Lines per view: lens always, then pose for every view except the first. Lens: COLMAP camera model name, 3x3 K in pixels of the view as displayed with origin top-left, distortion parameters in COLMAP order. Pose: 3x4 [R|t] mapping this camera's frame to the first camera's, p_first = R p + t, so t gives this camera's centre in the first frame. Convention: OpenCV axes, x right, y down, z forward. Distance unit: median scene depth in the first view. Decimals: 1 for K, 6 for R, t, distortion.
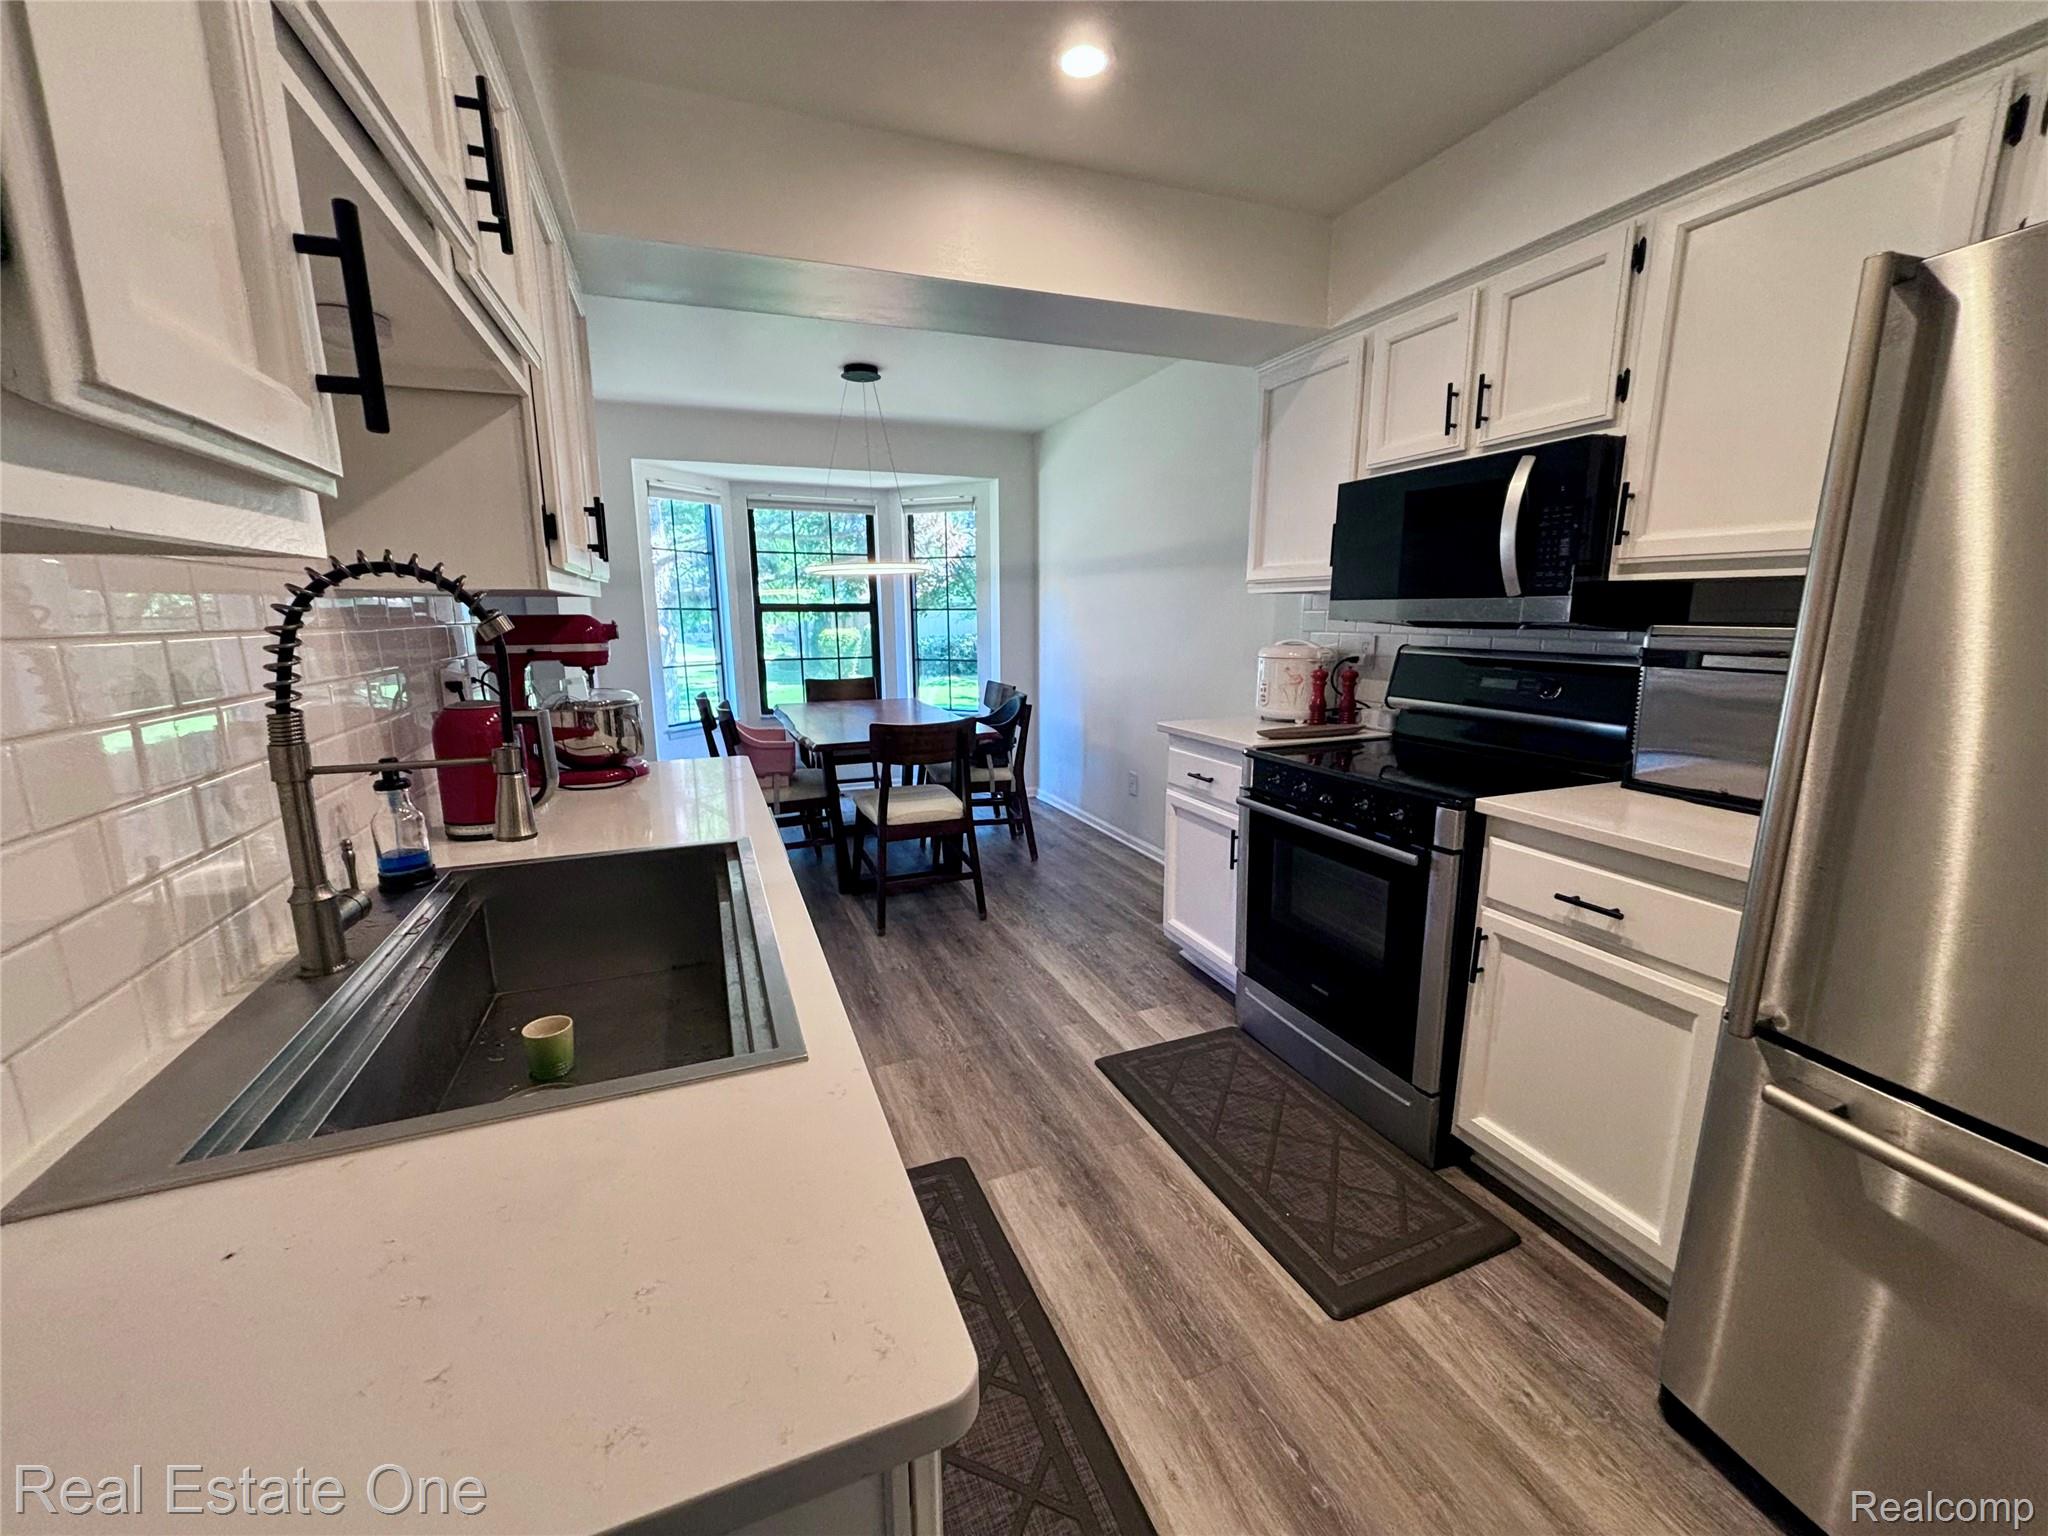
lens RADIAL K [[827.9, 0, 1024.0], [0, 827.9, 768.0], [0, 0, 1]] dist [0.002357, 0.000320]
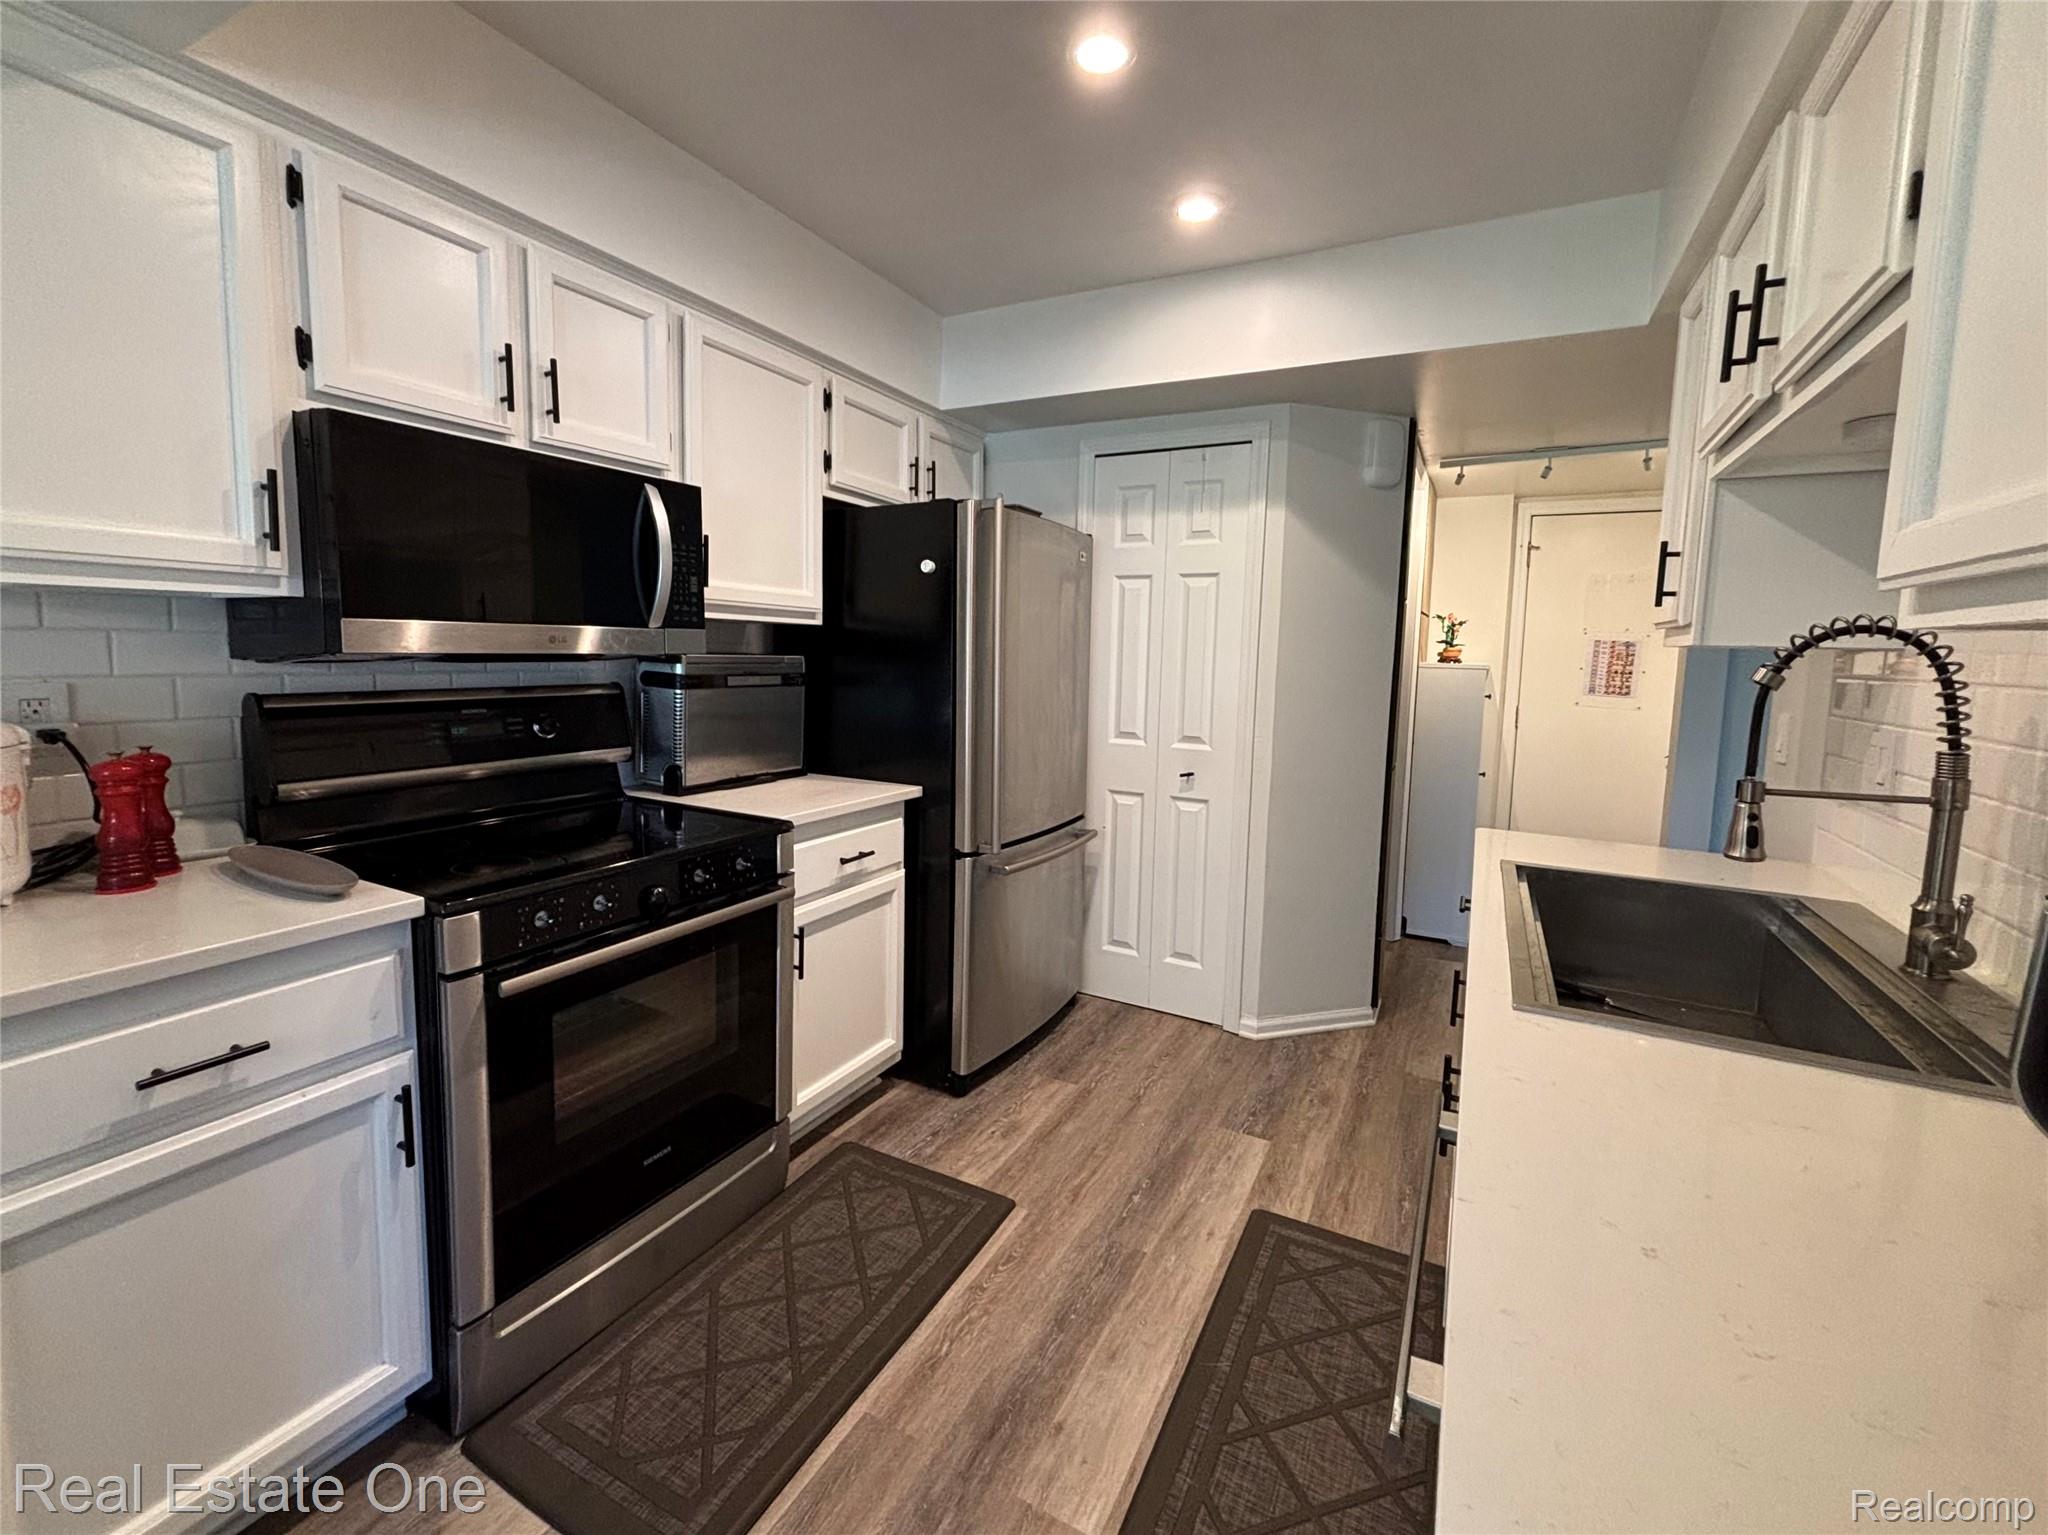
lens RADIAL K [[874.0, 0, 1031.0], [0, 874.0, 728.3], [0, 0, 1]] dist [0.016897, -0.000074]
pose [[-0.651796, -0.082072, 0.753940, -0.512305], [0.123733, 0.969299, 0.212486, -0.275519], [-0.748232, 0.231785, -0.621630, 1.433608]]
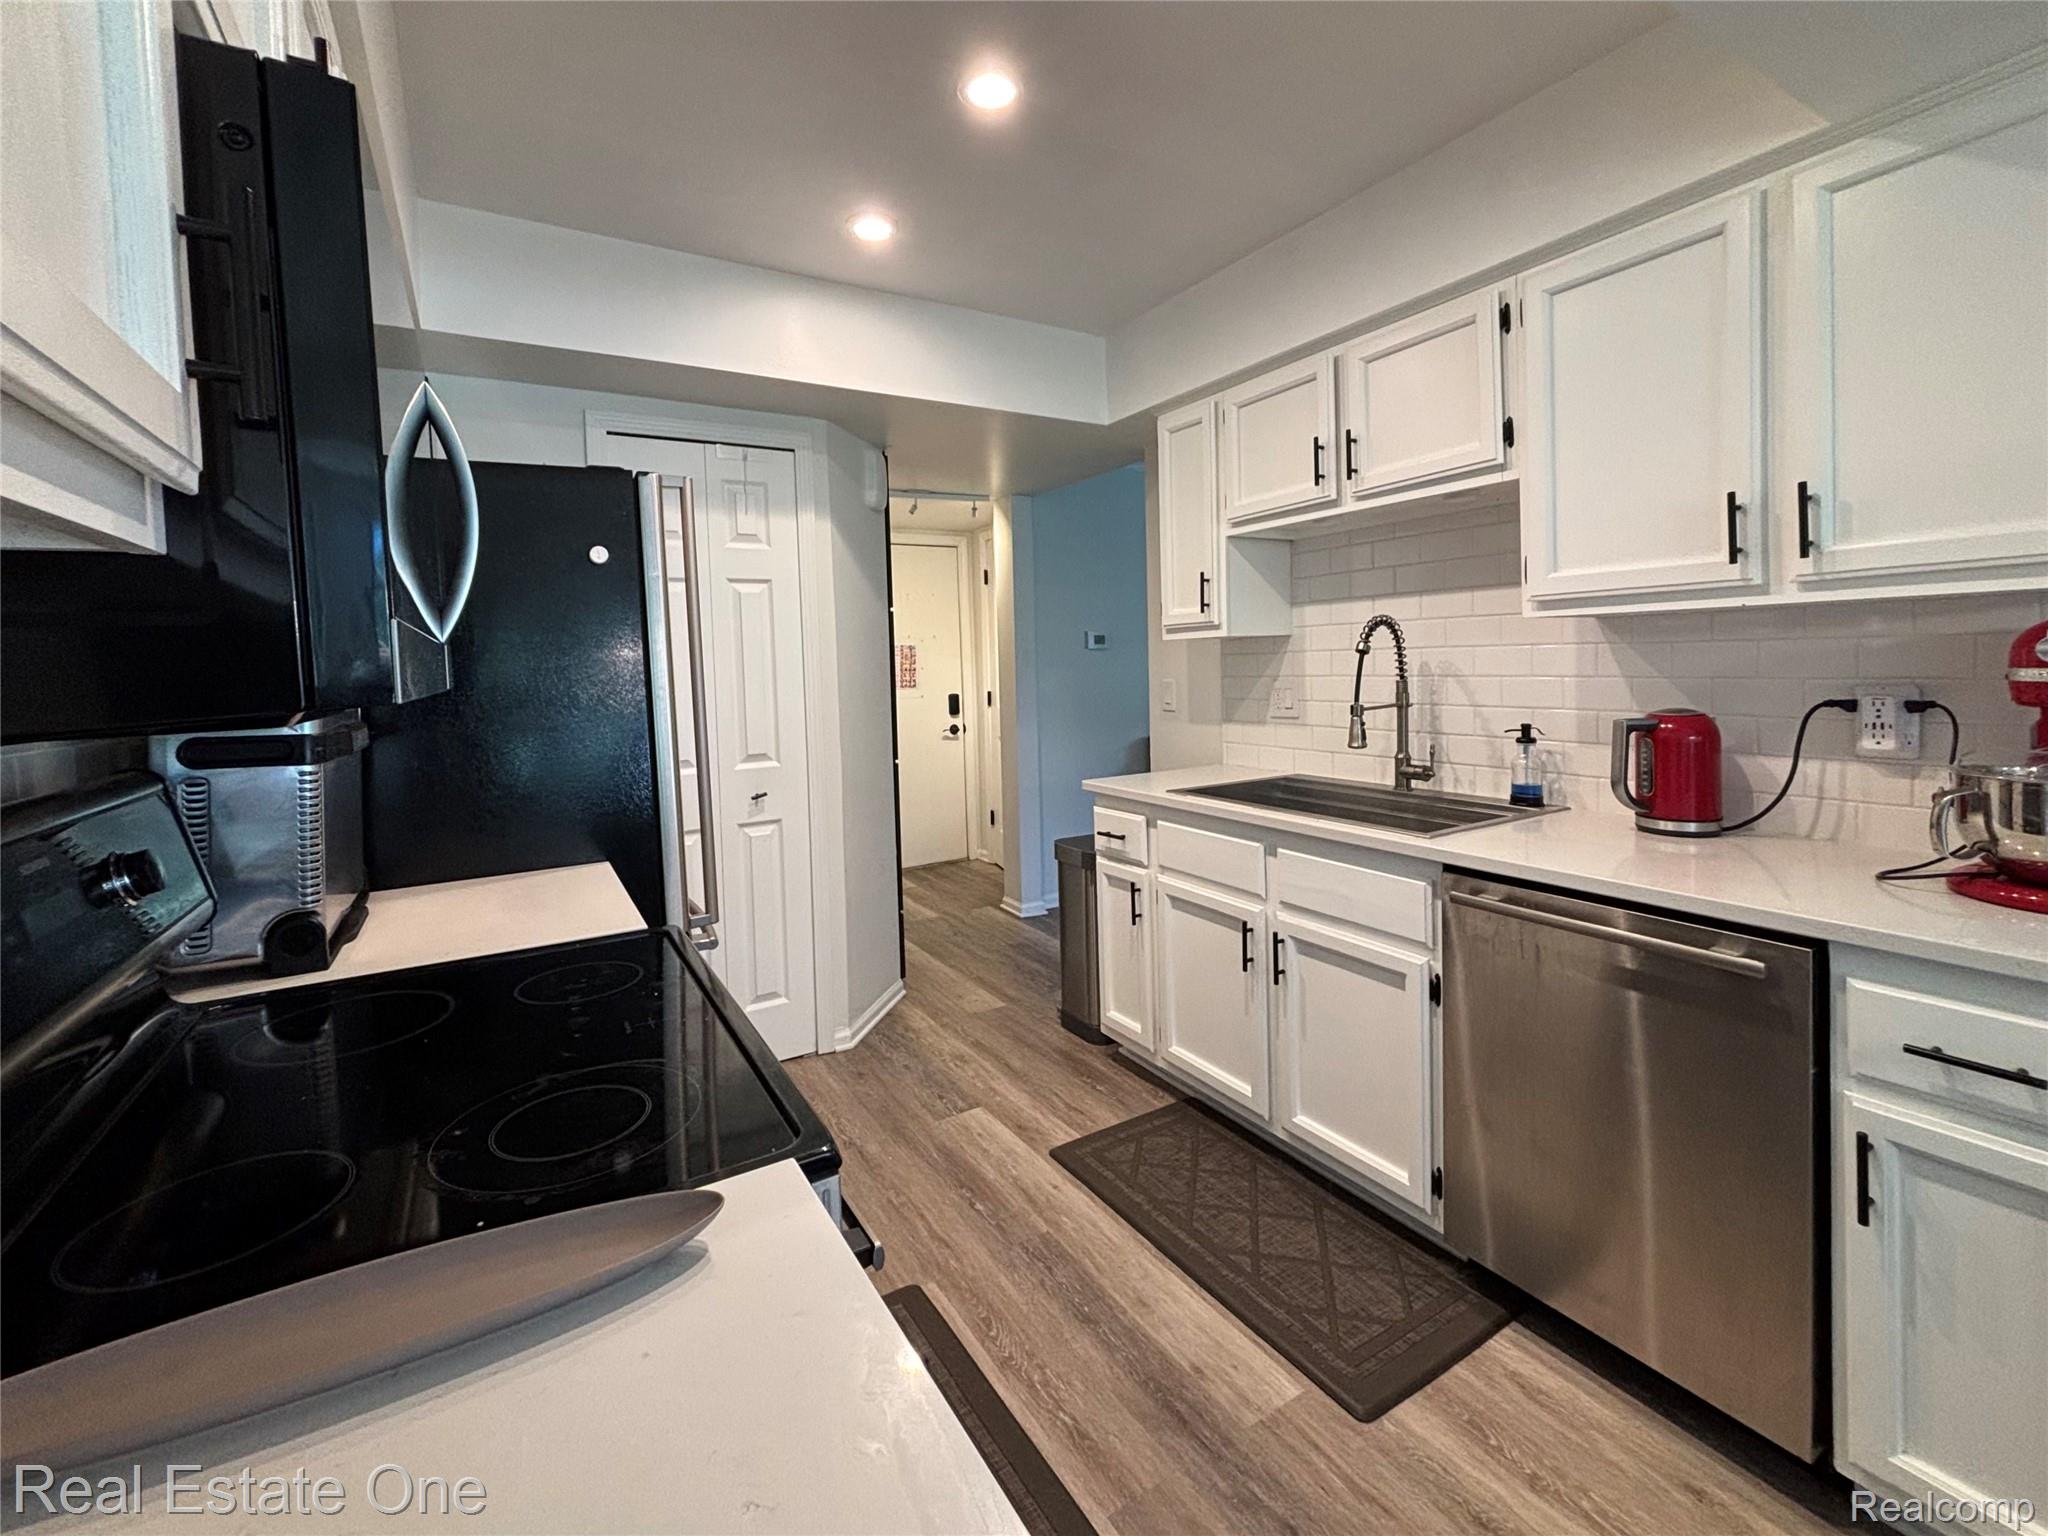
lens RADIAL K [[884.0, 0, 1027.2], [0, 884.0, 694.0], [0, 0, 1]] dist [-0.001236, -0.000233]
pose [[-0.985399, 0.042502, -0.164873, 0.338192], [0.004182, 0.974091, 0.226117, -0.322074], [0.170212, 0.222126, -0.960046, 1.726234]]
